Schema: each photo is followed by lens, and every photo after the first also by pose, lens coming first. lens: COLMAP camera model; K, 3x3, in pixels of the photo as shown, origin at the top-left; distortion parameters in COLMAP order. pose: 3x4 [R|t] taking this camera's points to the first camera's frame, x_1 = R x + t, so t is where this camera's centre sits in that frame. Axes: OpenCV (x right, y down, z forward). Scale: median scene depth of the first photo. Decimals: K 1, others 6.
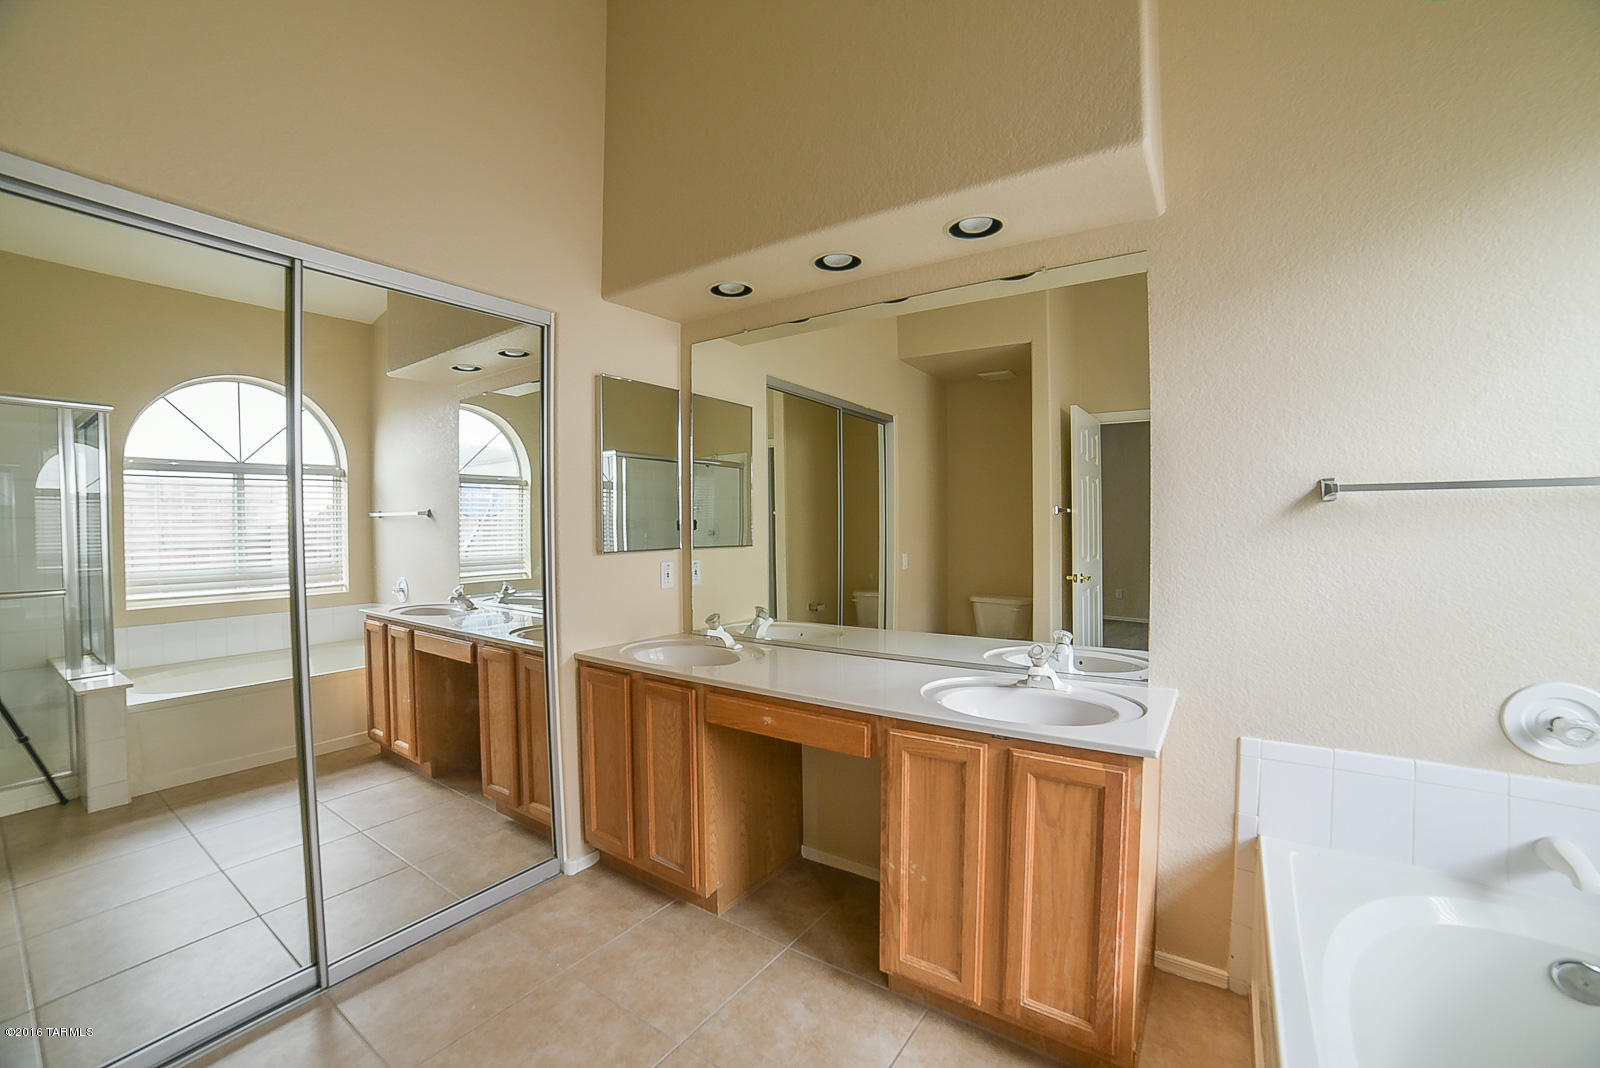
lens RADIAL K [[649.0, 0, 800.2], [0, 649.0, 536.0], [0, 0, 1]] dist [-0.098614, 0.031851]
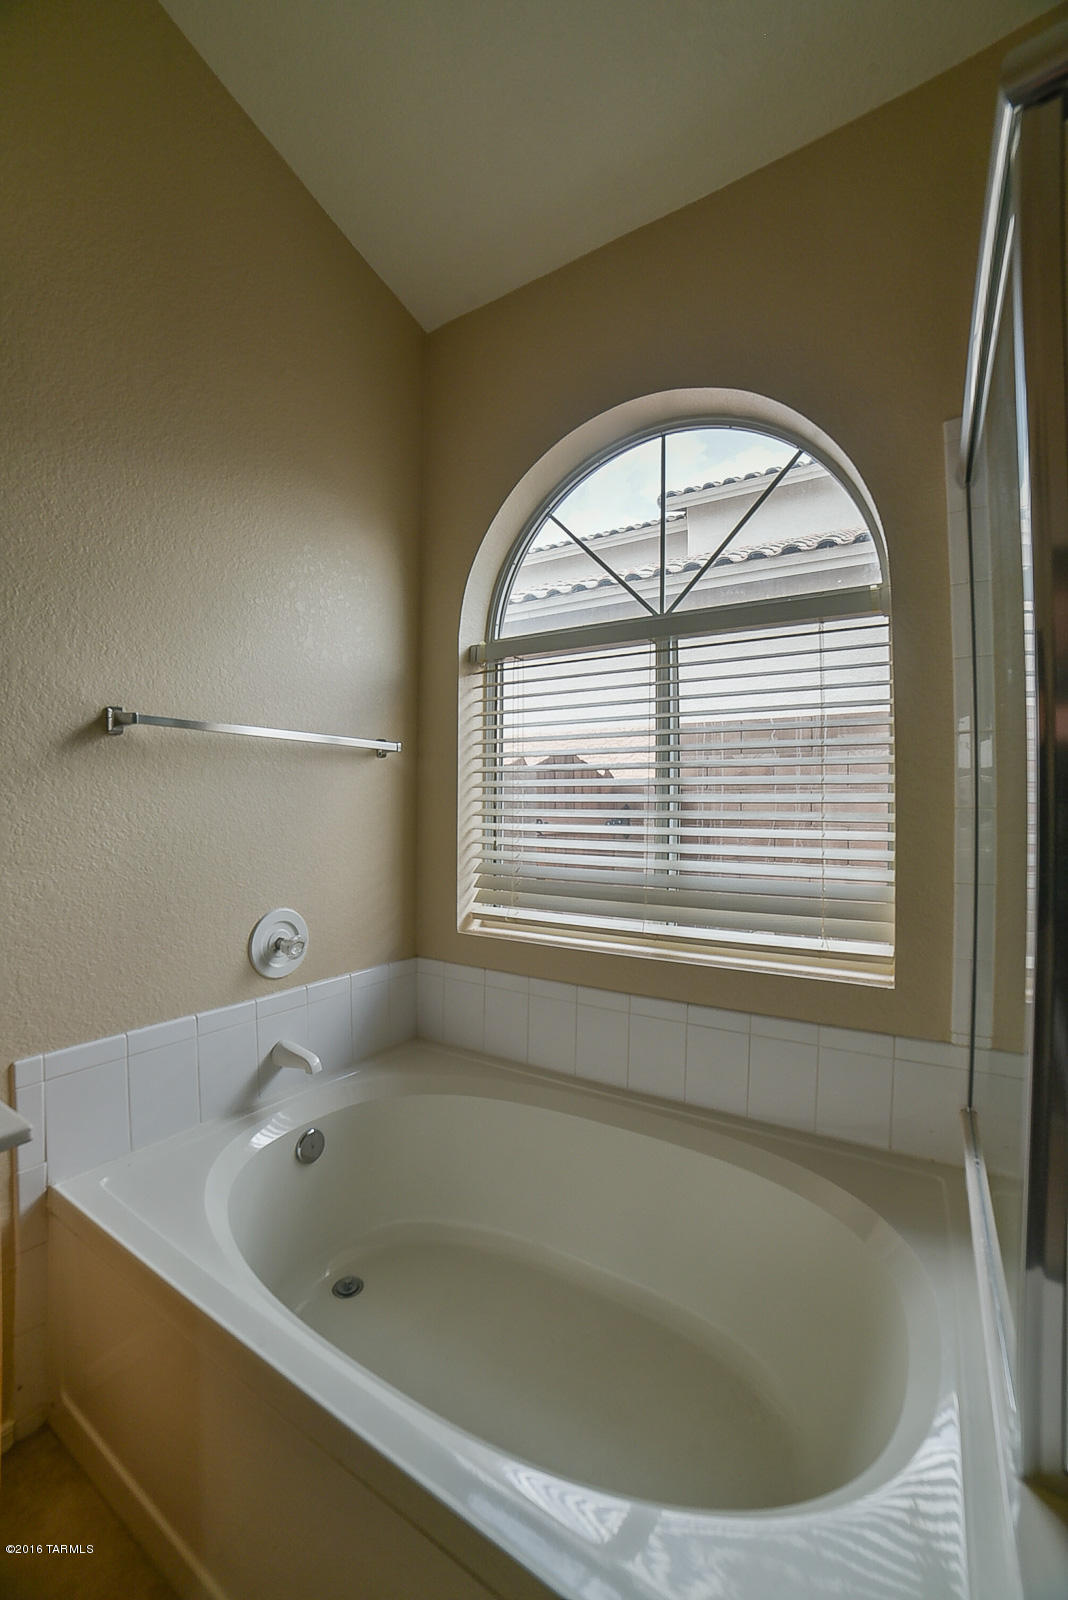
lens RADIAL K [[651.3, 0, 534.0], [0, 651.3, 800.0], [0, 0, 1]] dist [-0.103593, 0.035765]
pose [[-0.028359, 0.018425, 0.999428, 0.006012], [0.016373, 0.999705, -0.017965, 0.055525], [-0.999464, 0.015854, -0.028653, 0.459955]]
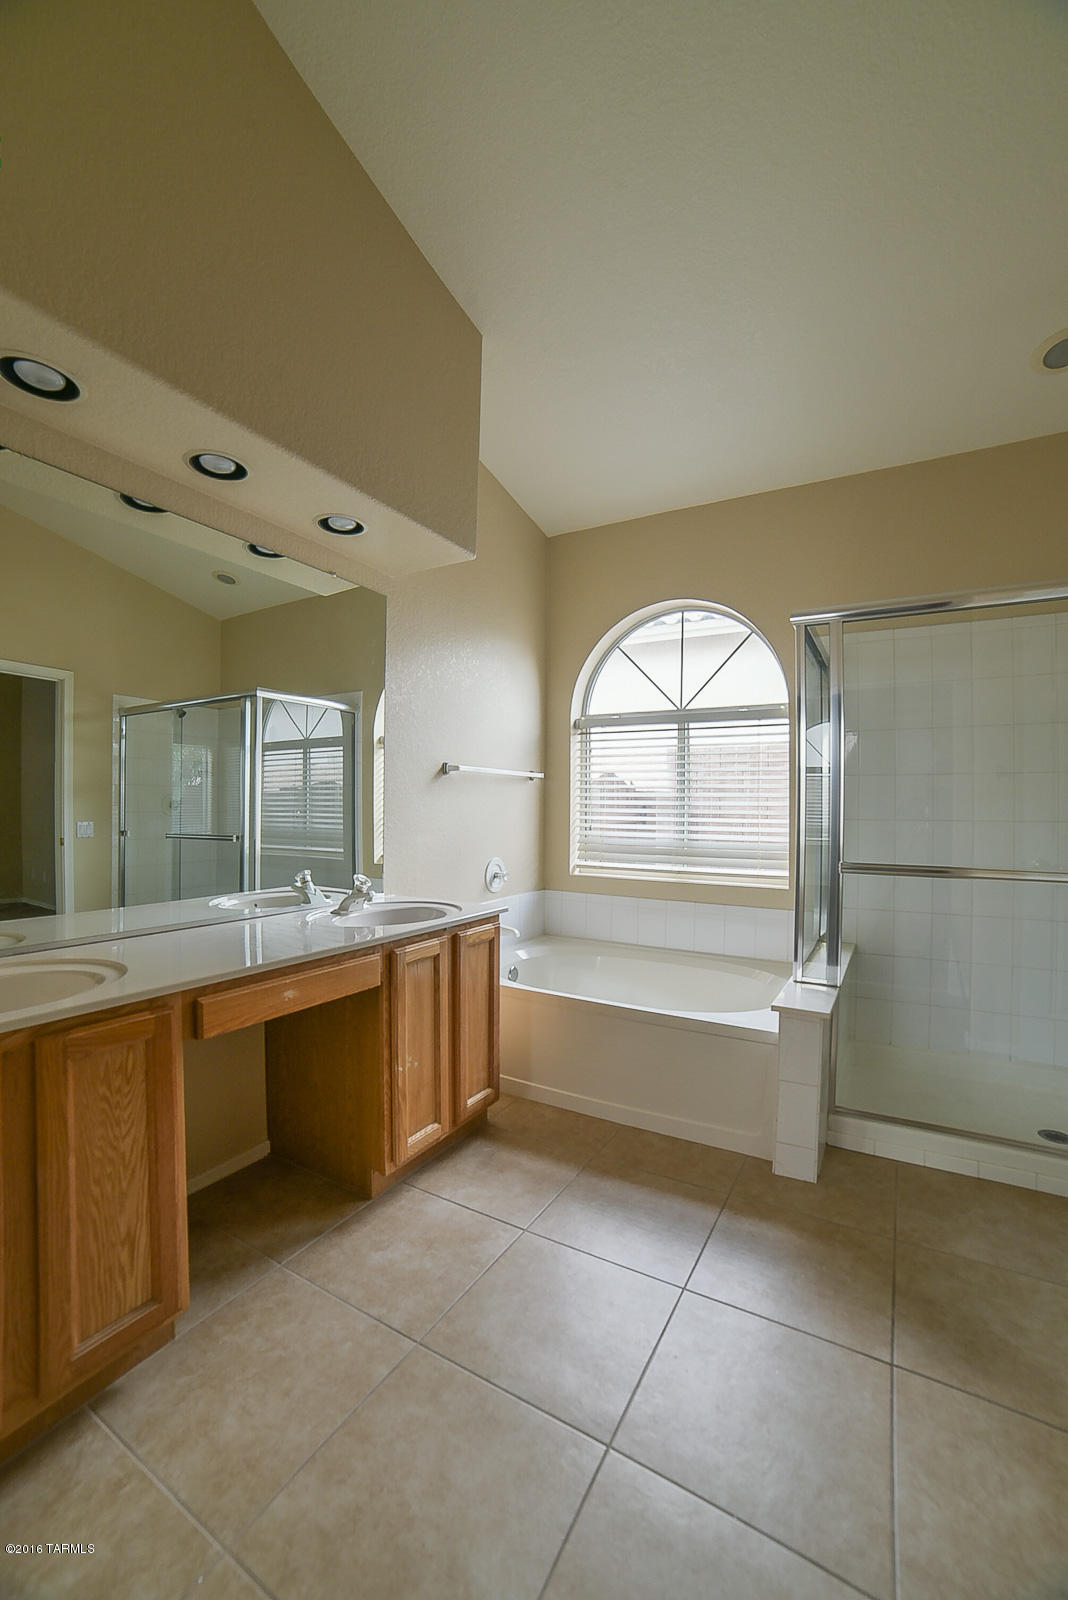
lens RADIAL K [[651.3, 0, 534.0], [0, 651.3, 800.0], [0, 0, 1]] dist [-0.103593, 0.035765]
pose [[-0.070393, 0.017529, 0.997365, -1.100428], [0.012711, 0.999780, -0.016675, 0.055173], [-0.997438, 0.011504, -0.070600, 0.878626]]
